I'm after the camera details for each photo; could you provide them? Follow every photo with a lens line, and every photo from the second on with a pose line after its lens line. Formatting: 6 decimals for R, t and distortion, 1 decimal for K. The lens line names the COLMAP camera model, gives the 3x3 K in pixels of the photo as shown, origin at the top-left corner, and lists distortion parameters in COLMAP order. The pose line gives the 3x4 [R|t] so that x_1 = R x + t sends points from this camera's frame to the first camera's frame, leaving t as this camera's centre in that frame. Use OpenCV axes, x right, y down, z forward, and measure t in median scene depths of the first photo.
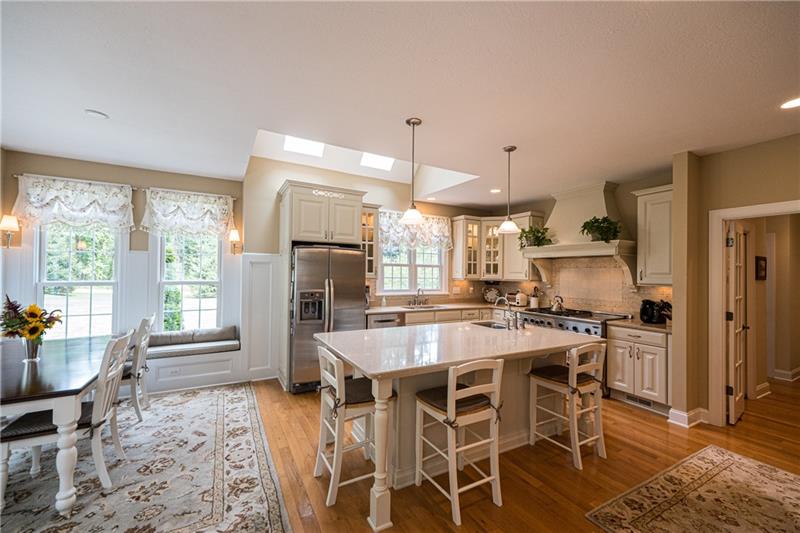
lens RADIAL K [[330.6, 0, 420.4], [0, 330.6, 268.0], [0, 0, 1]] dist [-0.013636, -0.000097]
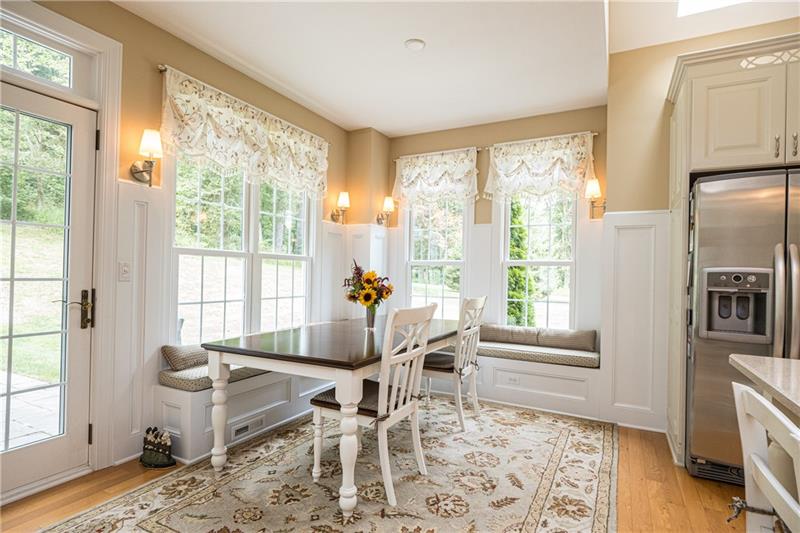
lens RADIAL K [[415.2, 0, 398.2], [0, 415.2, 268.9], [0, 0, 1]] dist [-0.000622, -0.001514]
pose [[0.512270, -0.004967, -0.858810, -0.071520], [-0.009669, 0.999887, -0.011550, 0.078523], [0.858770, 0.014220, 0.512164, 0.288942]]
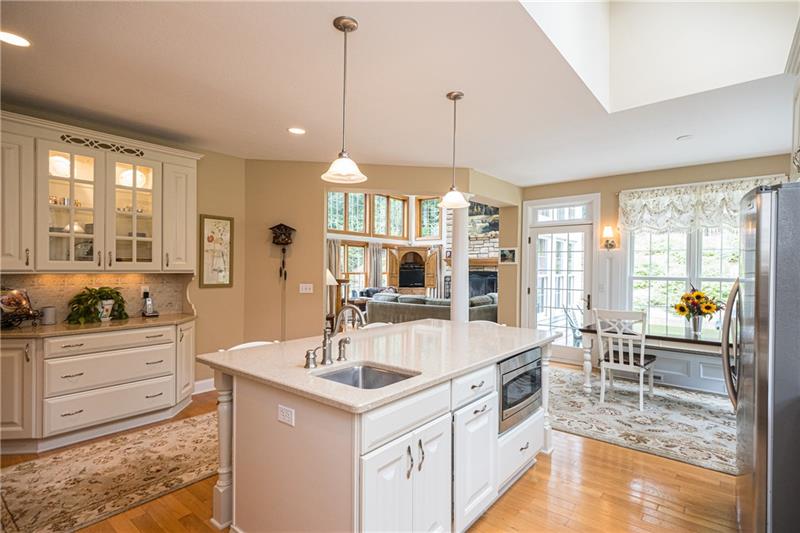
lens RADIAL K [[380.8, 0, 401.1], [0, 380.8, 268.2], [0, 0, 1]] dist [0.003692, 0.000266]
pose [[-0.944243, -0.017412, -0.328789, 0.328603], [-0.014492, 0.999831, -0.011328, 0.031277], [0.328931, -0.005932, -0.944335, 1.380328]]
